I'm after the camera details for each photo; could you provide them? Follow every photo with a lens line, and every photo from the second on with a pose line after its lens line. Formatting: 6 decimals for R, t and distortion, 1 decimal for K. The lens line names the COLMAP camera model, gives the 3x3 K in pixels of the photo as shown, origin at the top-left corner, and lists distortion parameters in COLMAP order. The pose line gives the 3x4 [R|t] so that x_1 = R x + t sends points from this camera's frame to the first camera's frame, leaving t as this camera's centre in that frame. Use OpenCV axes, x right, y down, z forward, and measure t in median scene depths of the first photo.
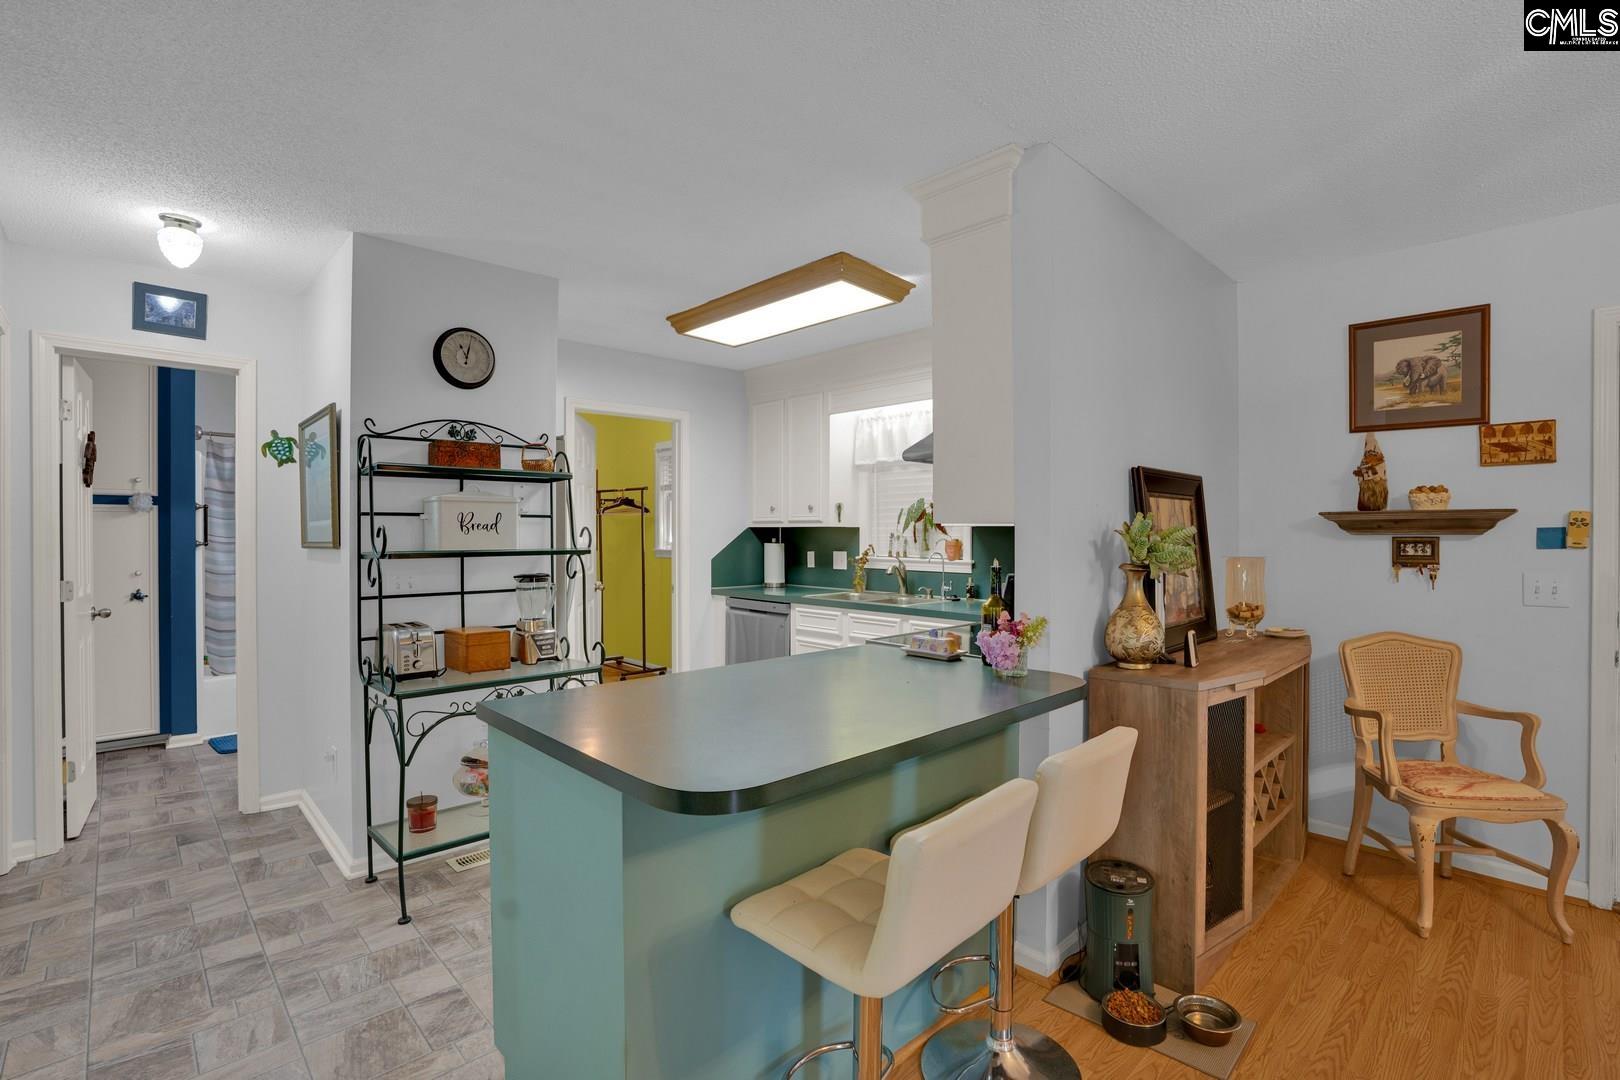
lens RADIAL K [[762.6, 0, 815.5], [0, 762.6, 527.1], [0, 0, 1]] dist [-0.069352, 0.028441]
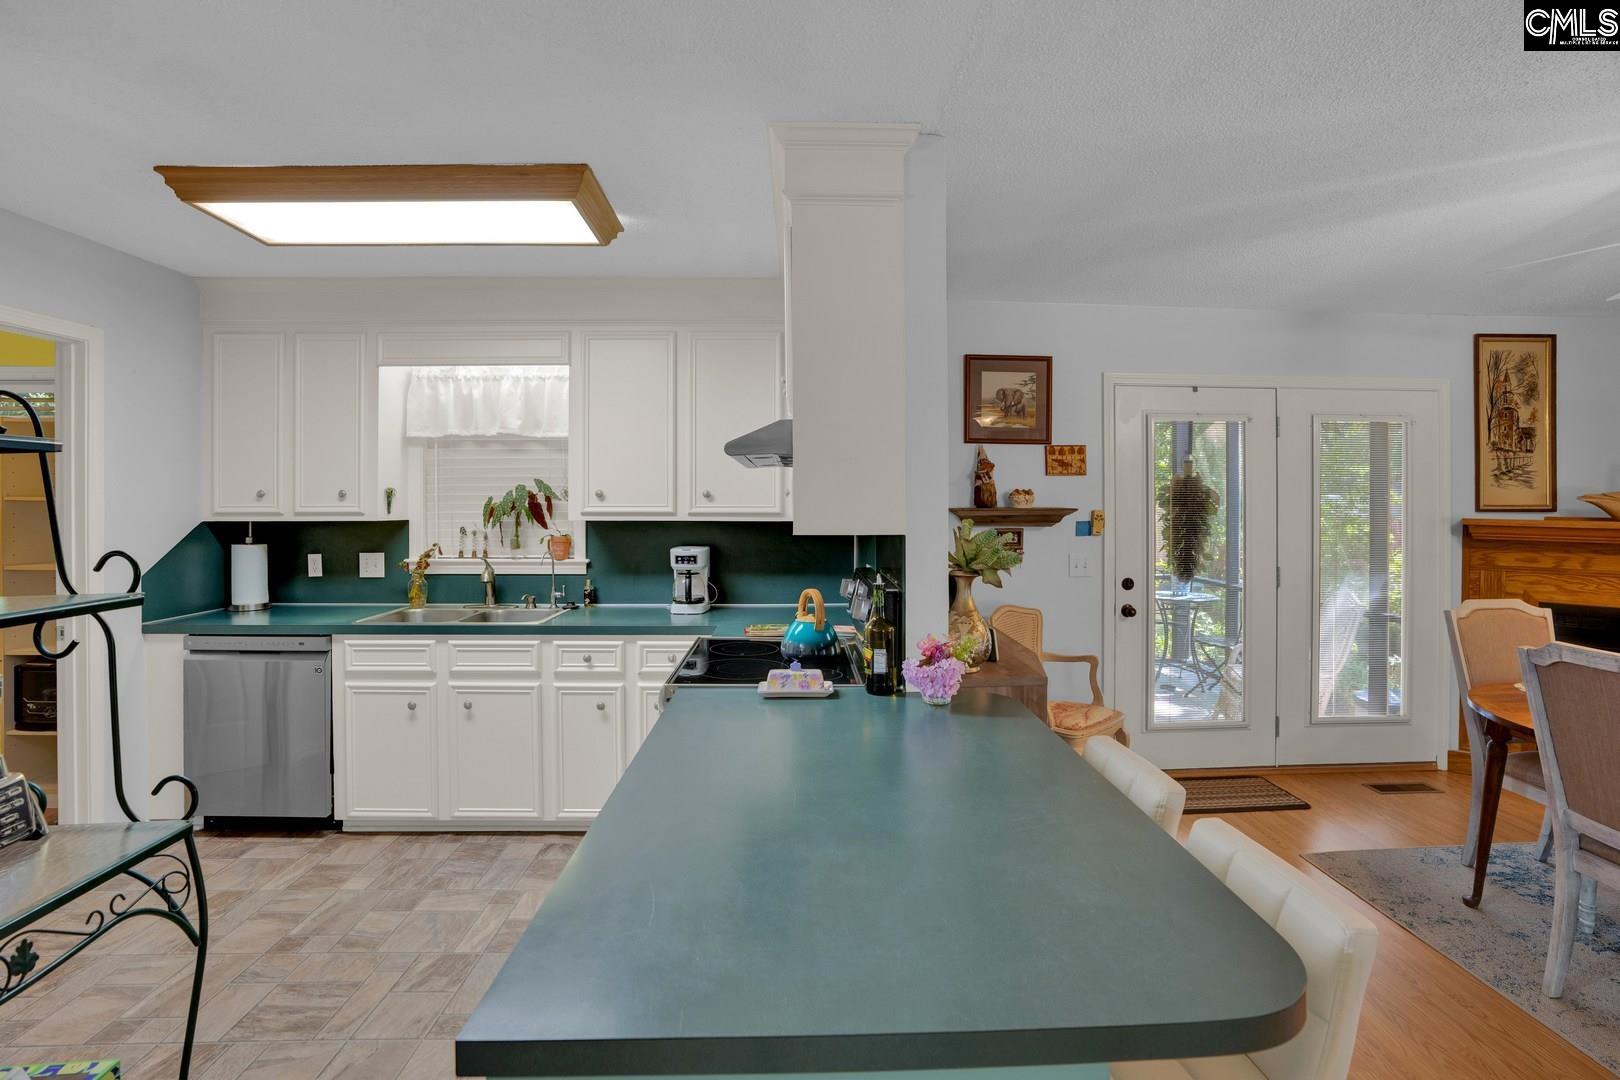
lens RADIAL K [[761.9, 0, 808.4], [0, 761.9, 497.0], [0, 0, 1]] dist [-0.066052, 0.028425]
pose [[0.666847, -0.000047, 0.745195, -0.392478], [-0.001907, 0.999997, 0.001769, -0.041887], [-0.745192, -0.002601, 0.666845, 0.370872]]
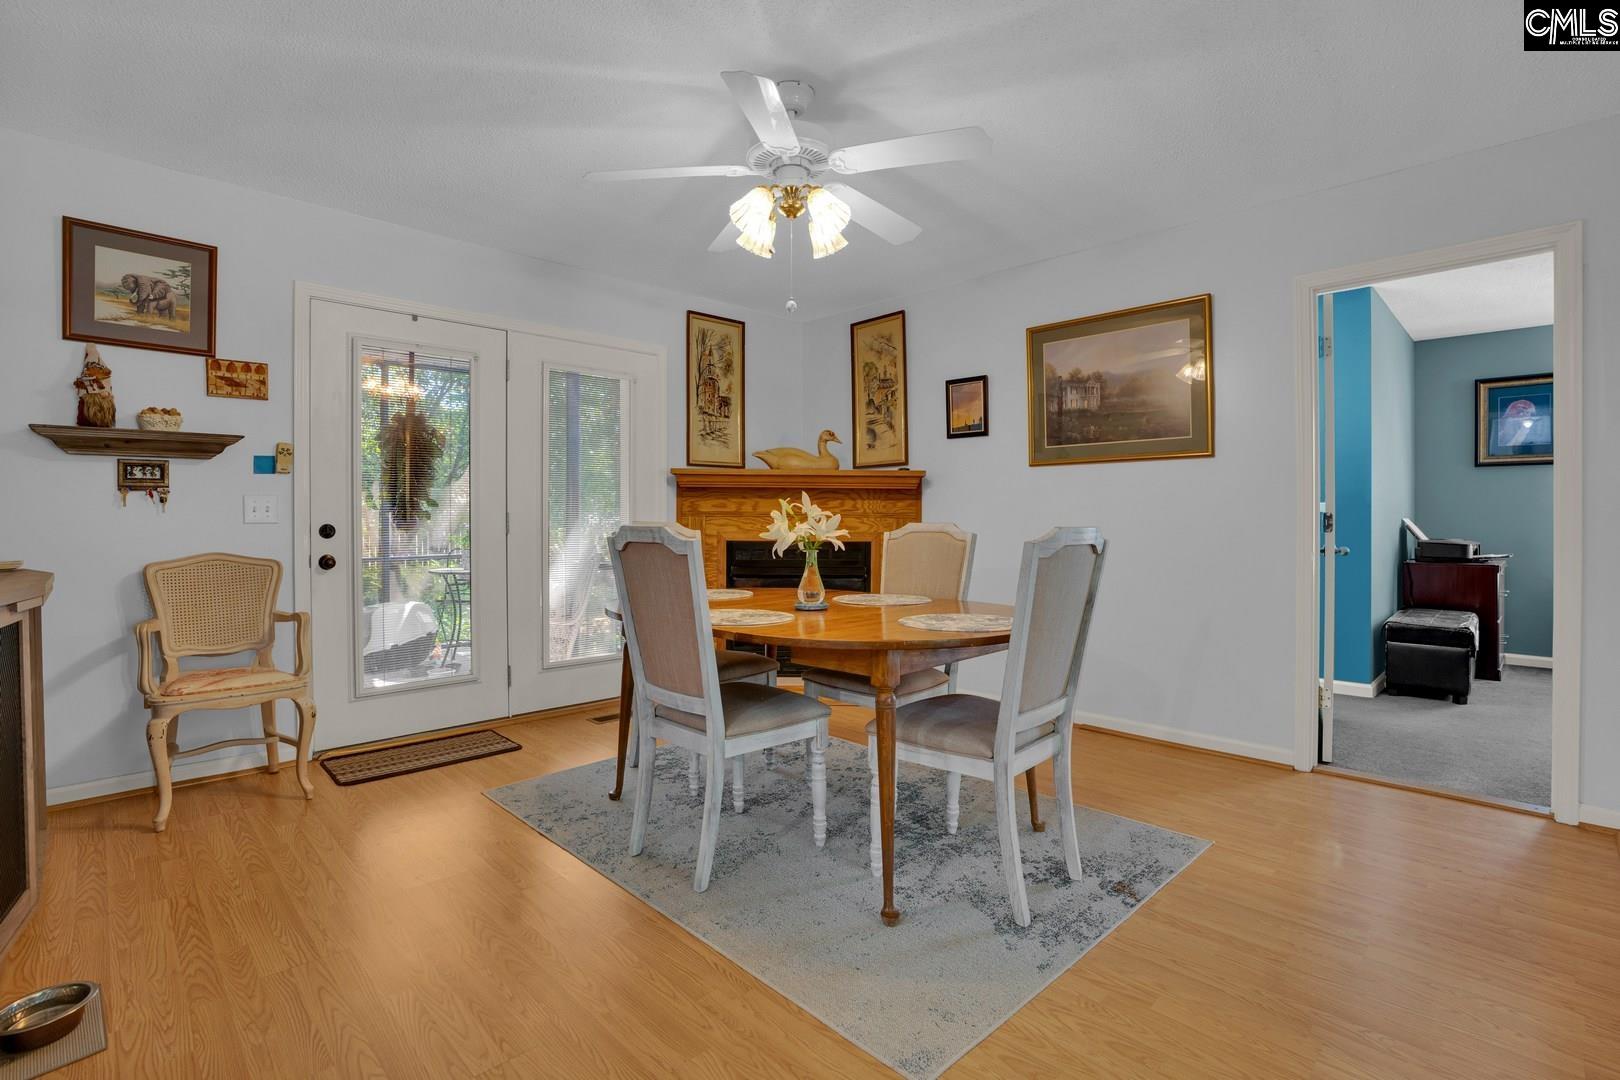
lens RADIAL K [[762.6, 0, 815.5], [0, 762.6, 527.1], [0, 0, 1]] dist [-0.069352, 0.028441]
pose [[-0.013727, -0.011964, 0.999834, -0.168751], [0.001323, 0.999927, 0.011983, 0.090281], [-0.999905, 0.001488, -0.013710, 0.119319]]
